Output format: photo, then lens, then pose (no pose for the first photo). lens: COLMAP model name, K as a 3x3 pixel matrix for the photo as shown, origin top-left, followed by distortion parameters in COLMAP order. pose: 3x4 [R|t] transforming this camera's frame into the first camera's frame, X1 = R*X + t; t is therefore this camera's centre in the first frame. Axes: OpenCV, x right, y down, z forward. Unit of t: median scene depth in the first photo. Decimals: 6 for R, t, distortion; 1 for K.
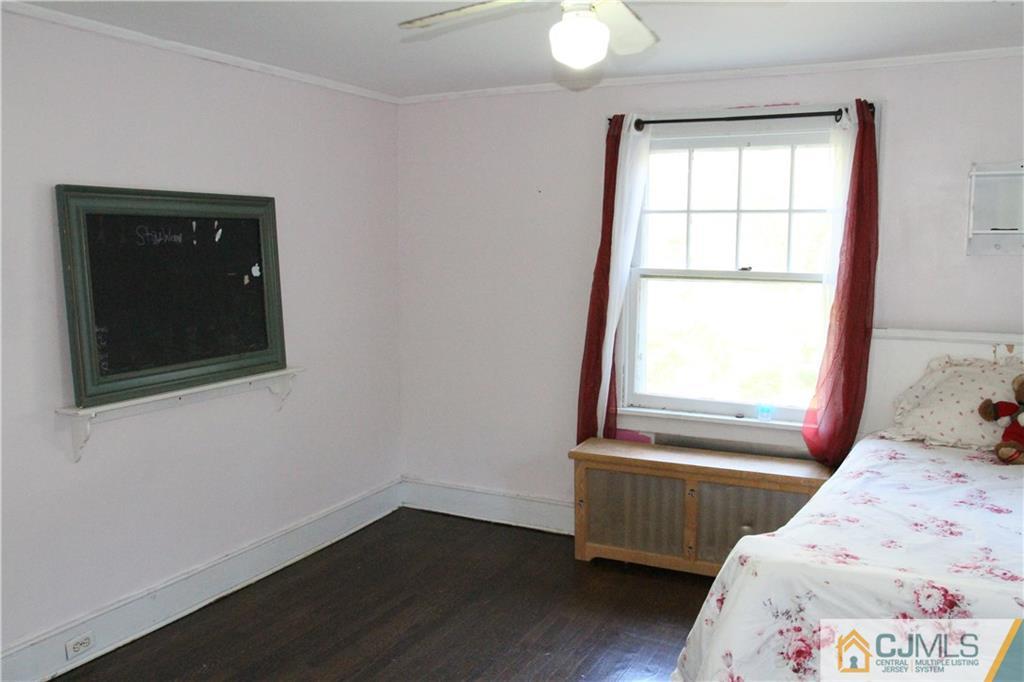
lens RADIAL K [[864.7, 0, 516.0], [0, 864.7, 341.7], [0, 0, 1]] dist [-0.034120, 0.004862]
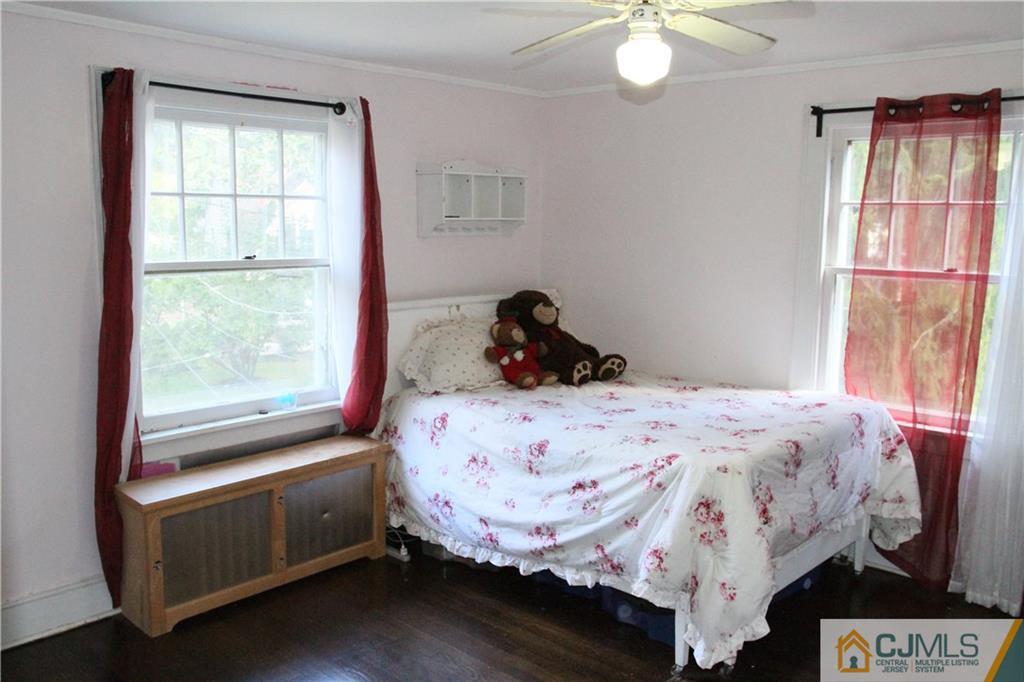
lens RADIAL K [[864.7, 0, 514.9], [0, 864.7, 341.4], [0, 0, 1]] dist [-0.034120, 0.004862]
pose [[0.290586, -0.138833, 0.946723, -0.560507], [0.108862, 0.987790, 0.111442, -0.068196], [-0.950636, 0.070679, 0.302152, 0.453007]]
